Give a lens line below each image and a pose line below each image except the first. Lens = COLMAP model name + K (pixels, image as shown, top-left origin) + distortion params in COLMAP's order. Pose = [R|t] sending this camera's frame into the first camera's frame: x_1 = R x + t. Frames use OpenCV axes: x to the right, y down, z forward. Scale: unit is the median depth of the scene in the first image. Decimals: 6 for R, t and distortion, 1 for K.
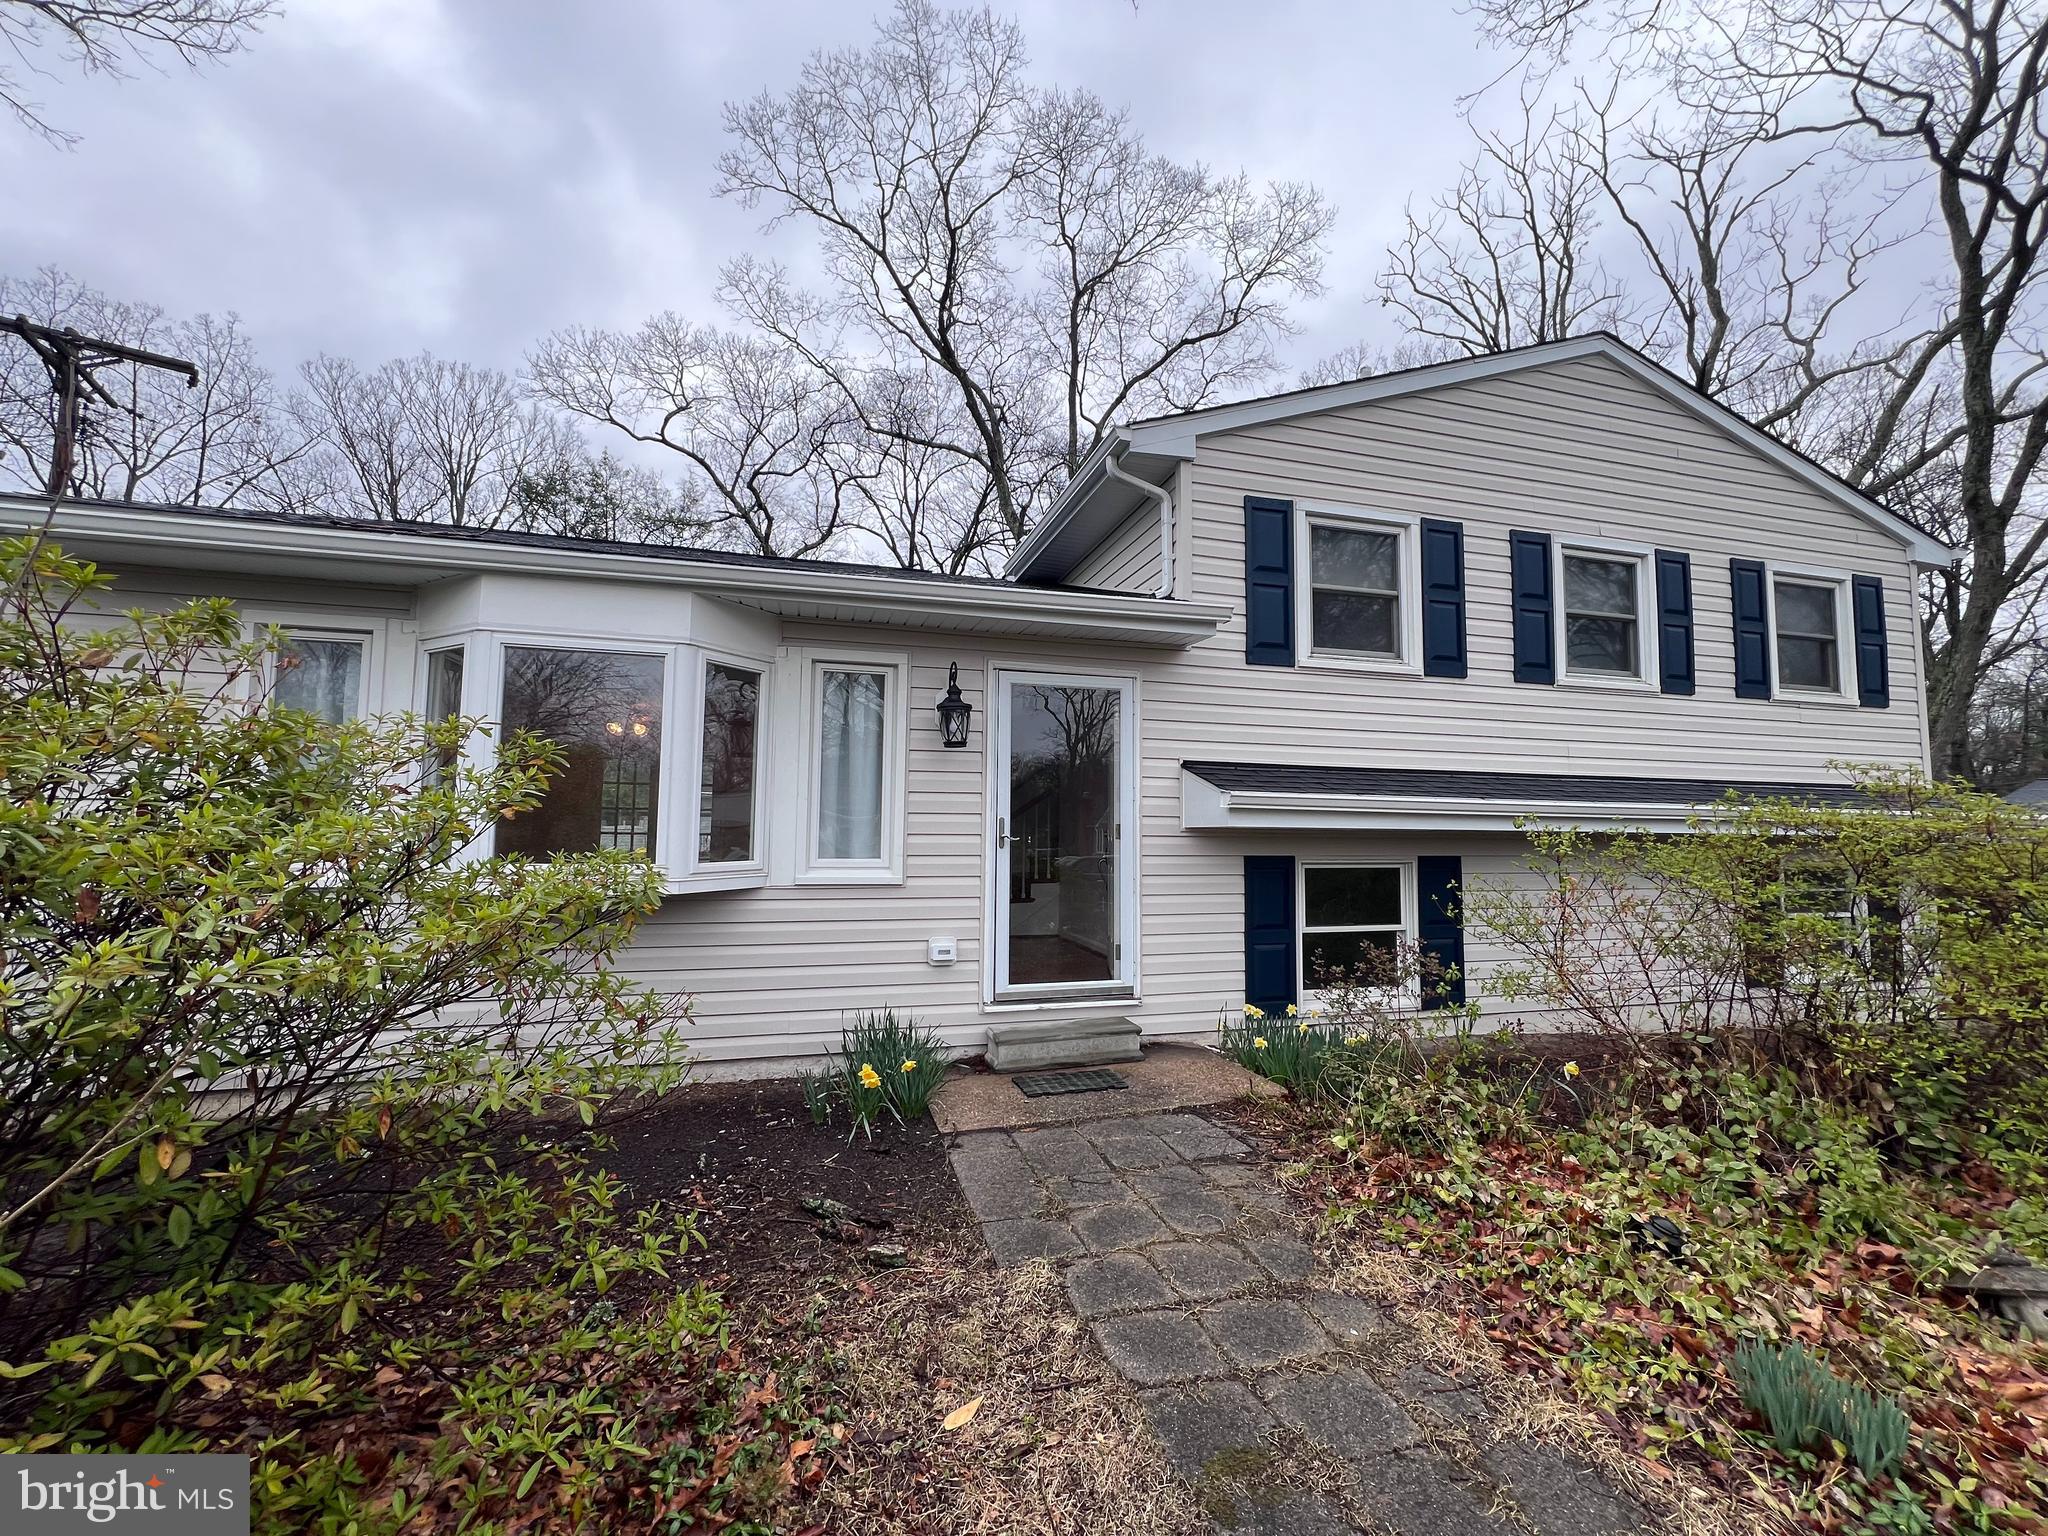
lens RADIAL K [[803.6, 0, 1024.0], [0, 803.6, 768.0], [0, 0, 1]] dist [-0.000551, -0.000081]
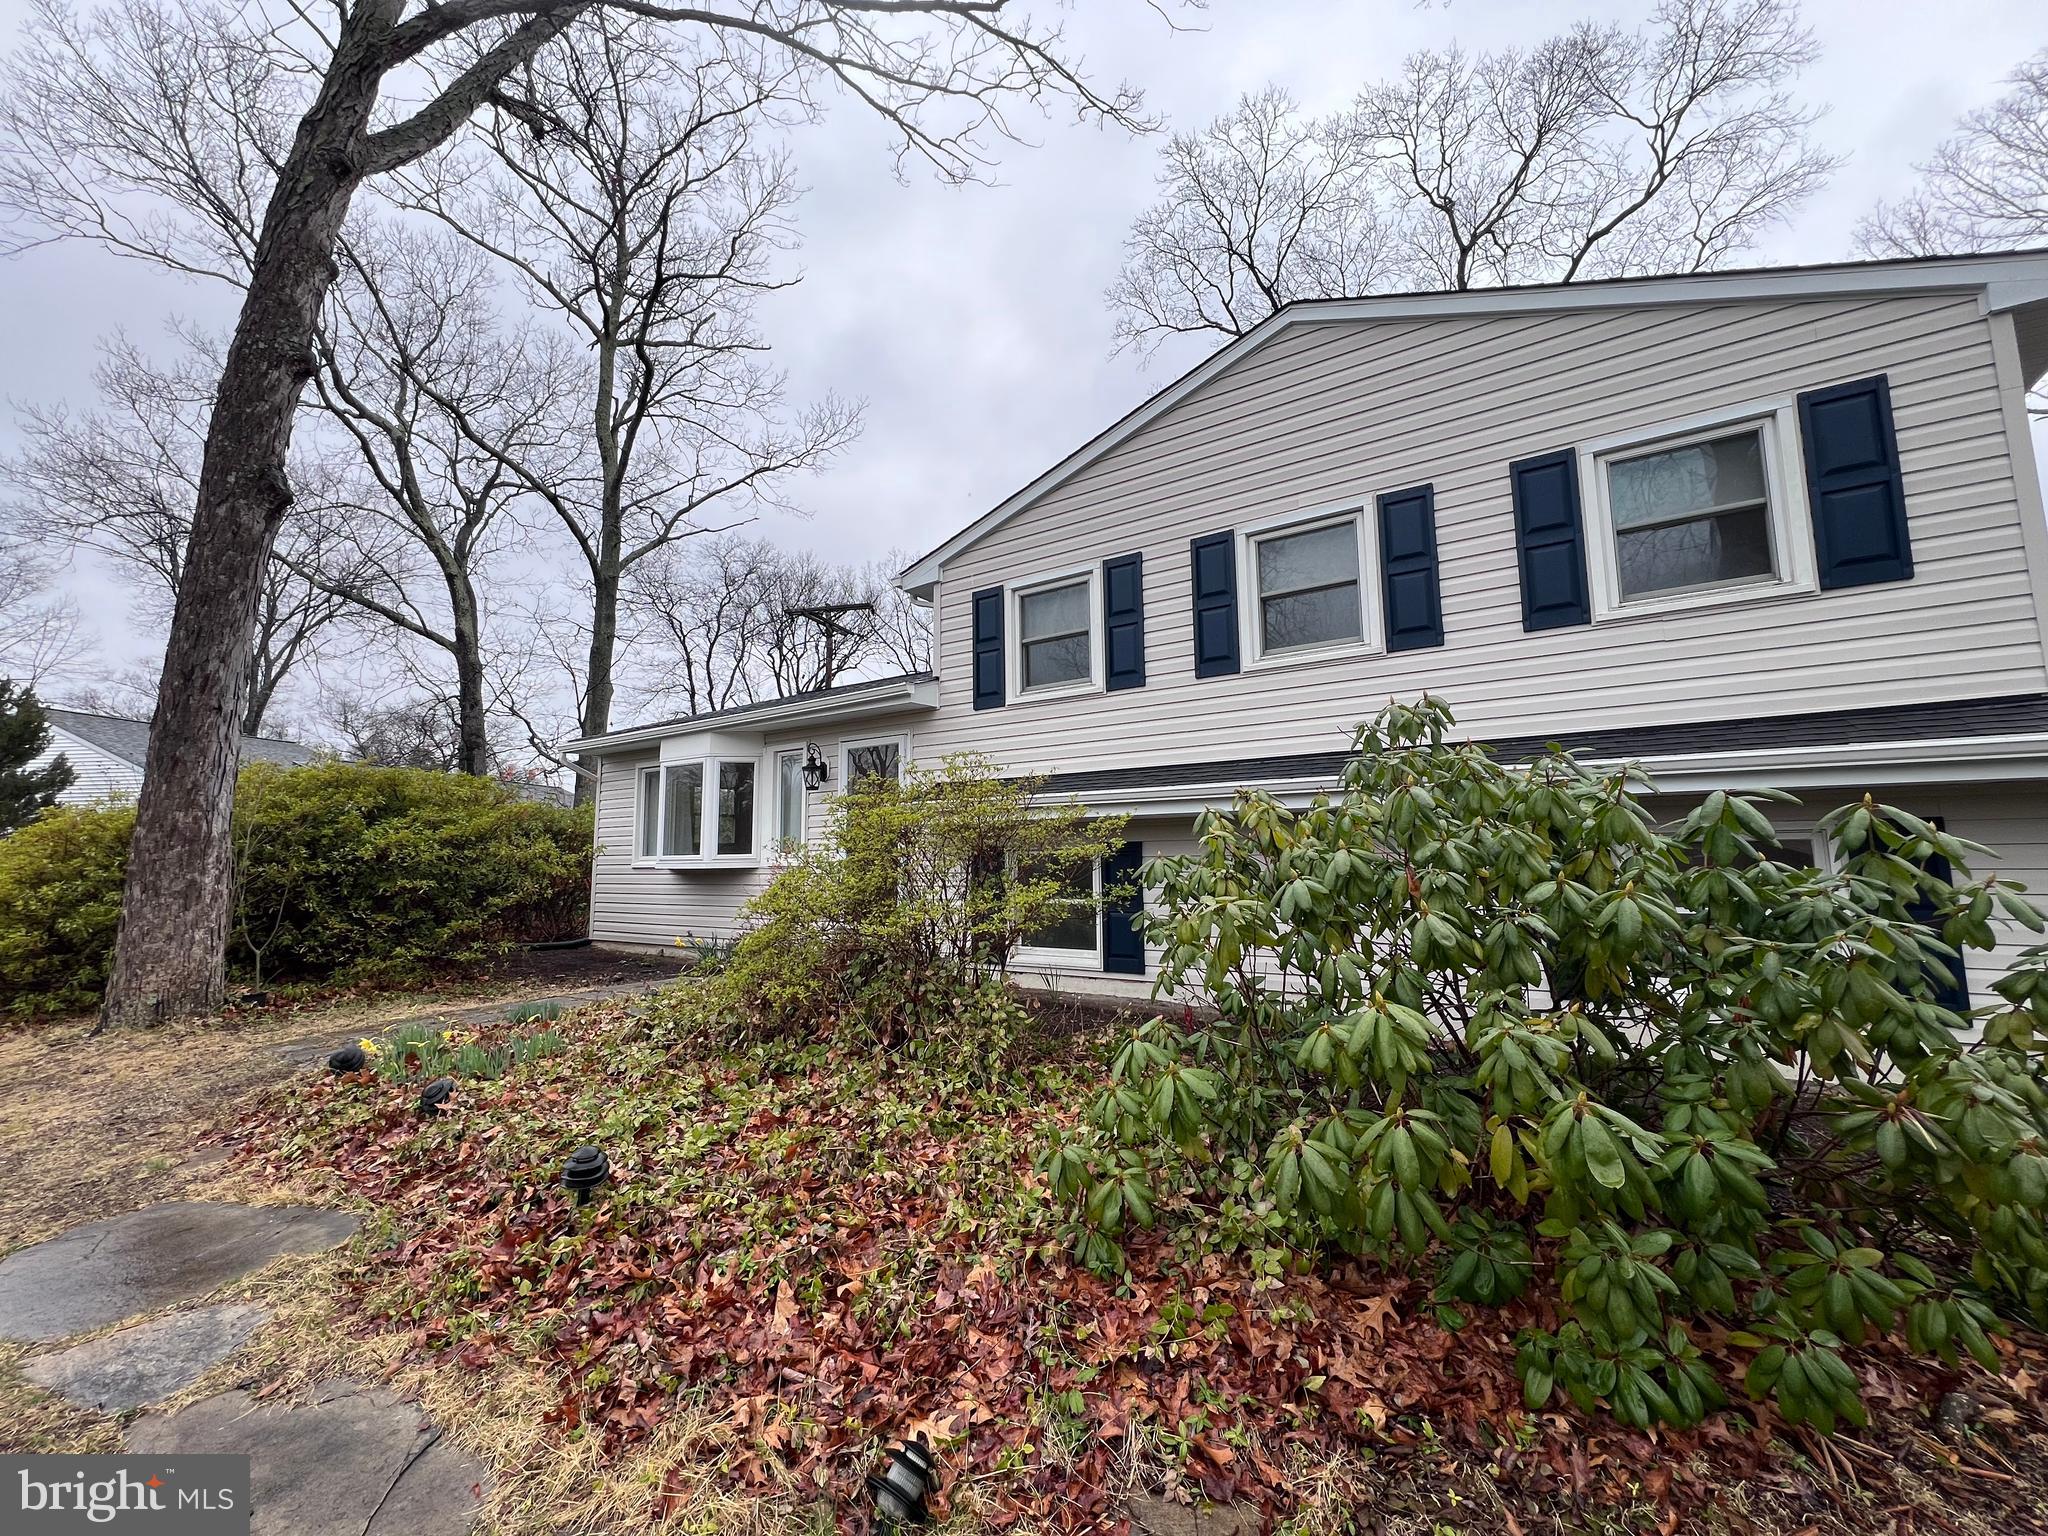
lens RADIAL K [[803.6, 0, 1024.0], [0, 803.6, 768.0], [0, 0, 1]] dist [-0.000551, -0.000081]
pose [[0.662292, -0.103537, -0.742057, 1.273025], [0.072310, 0.994615, -0.074238, 0.076068], [0.745748, -0.004491, 0.666213, 0.114107]]
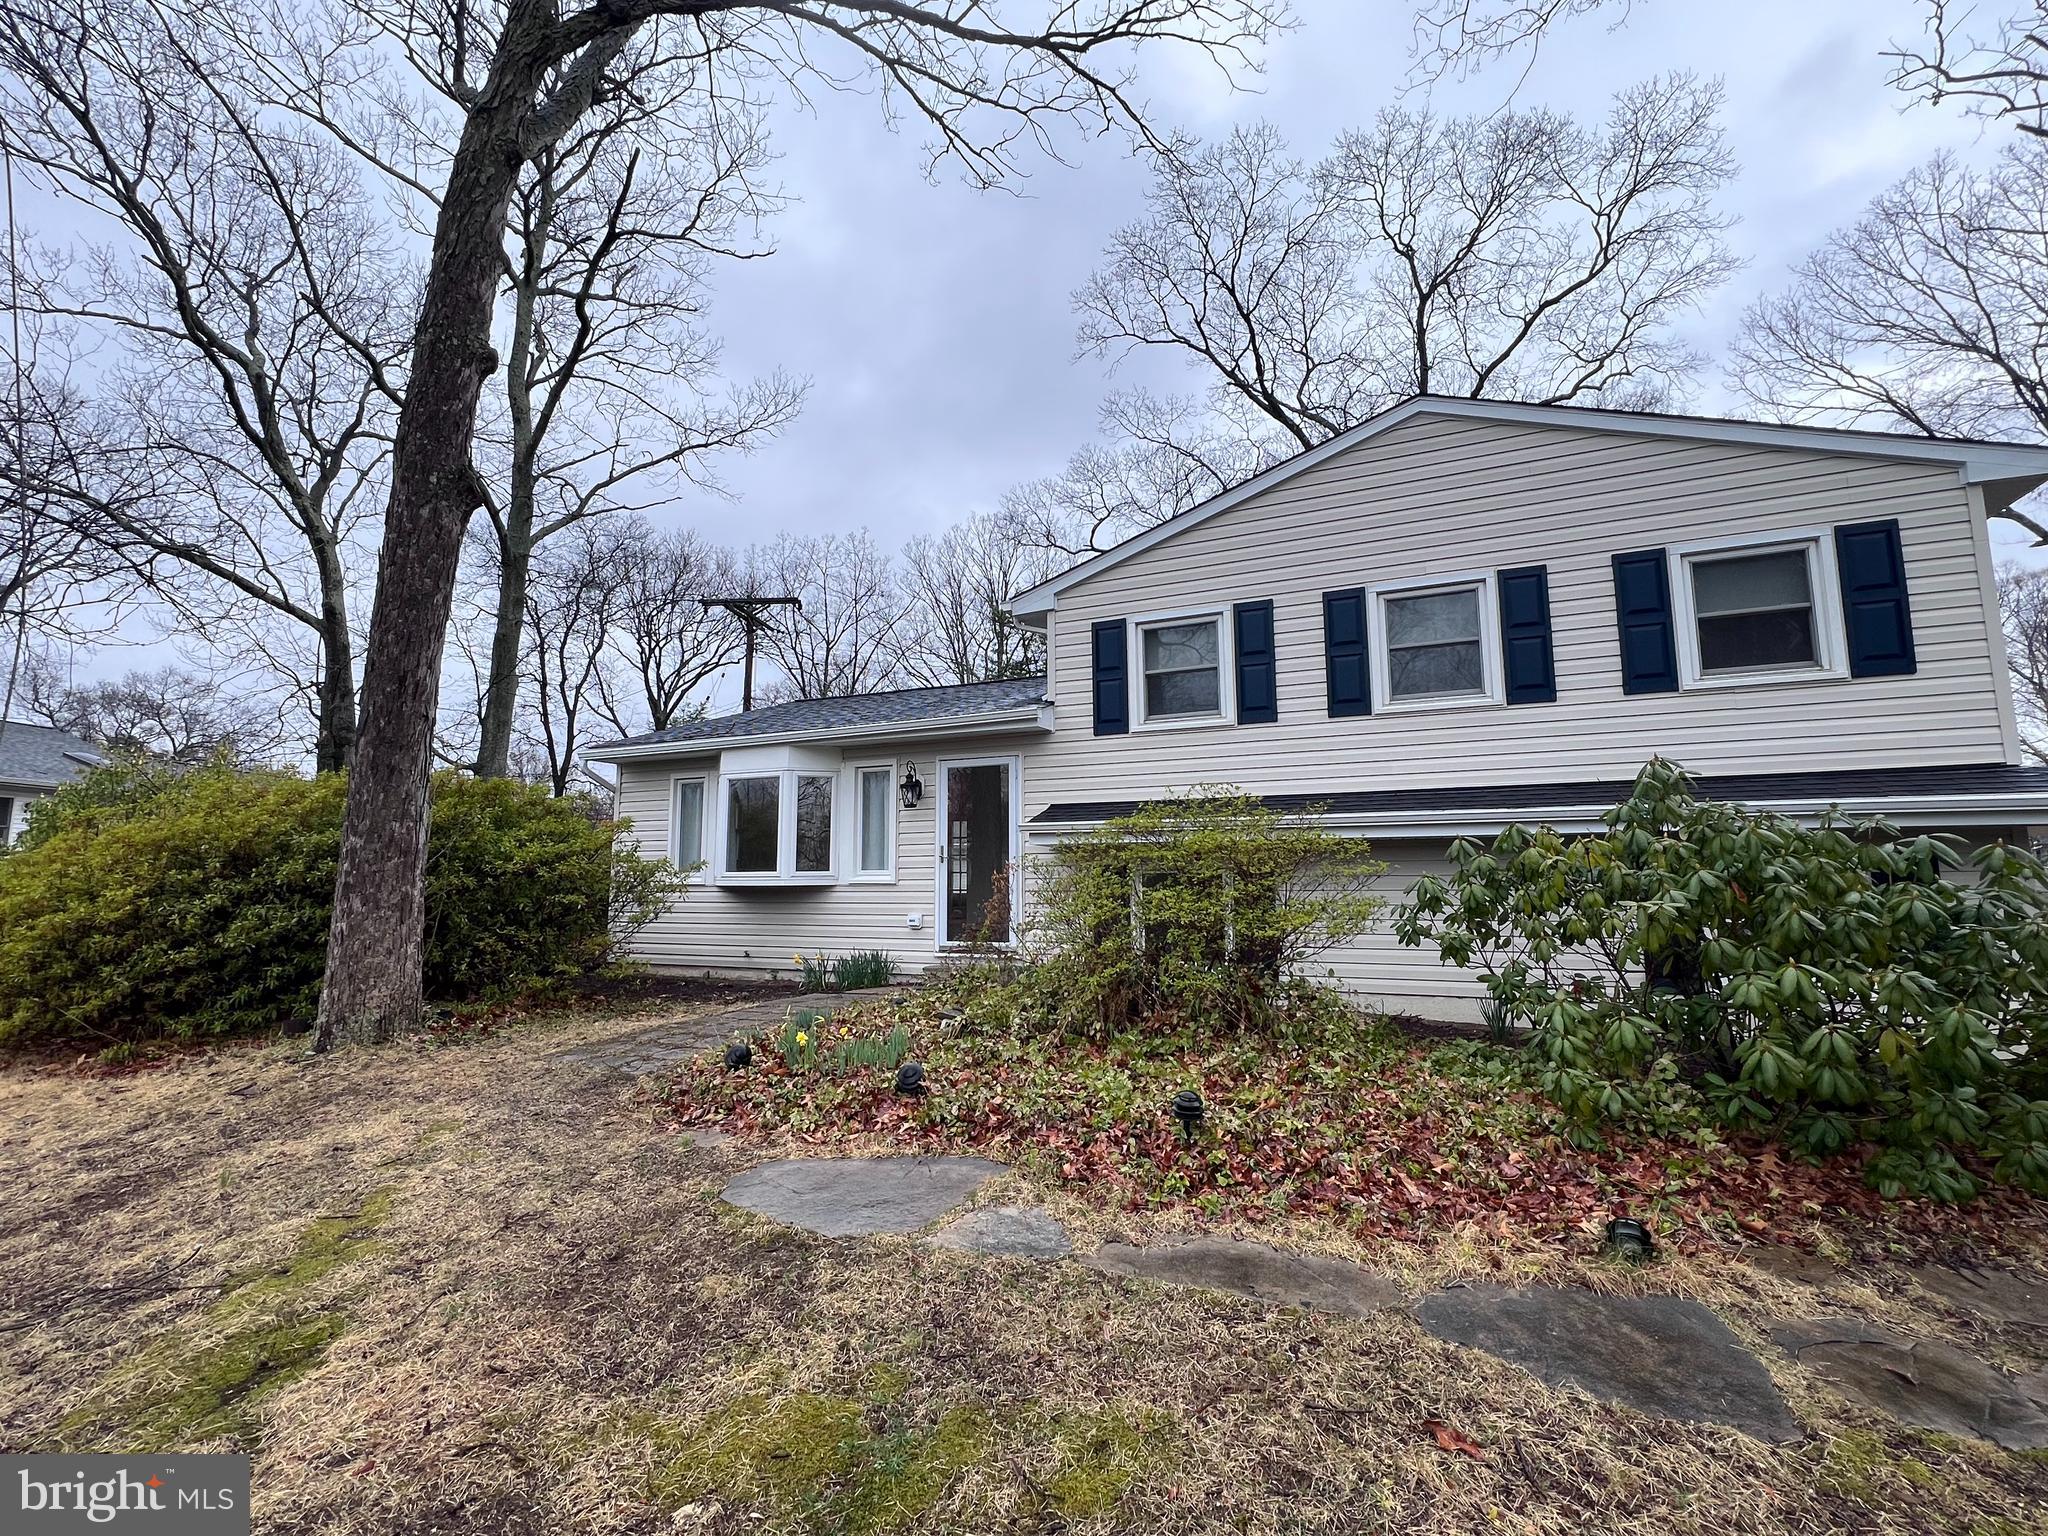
lens RADIAL K [[886.9, 0, 1027.5], [0, 886.9, 769.6], [0, 0, 1]] dist [-0.001621, 0.000213]
pose [[0.774424, -0.092667, -0.625844, 1.110726], [0.058127, 0.995453, -0.075467, 0.044941], [0.629991, 0.022065, 0.776289, -0.318638]]
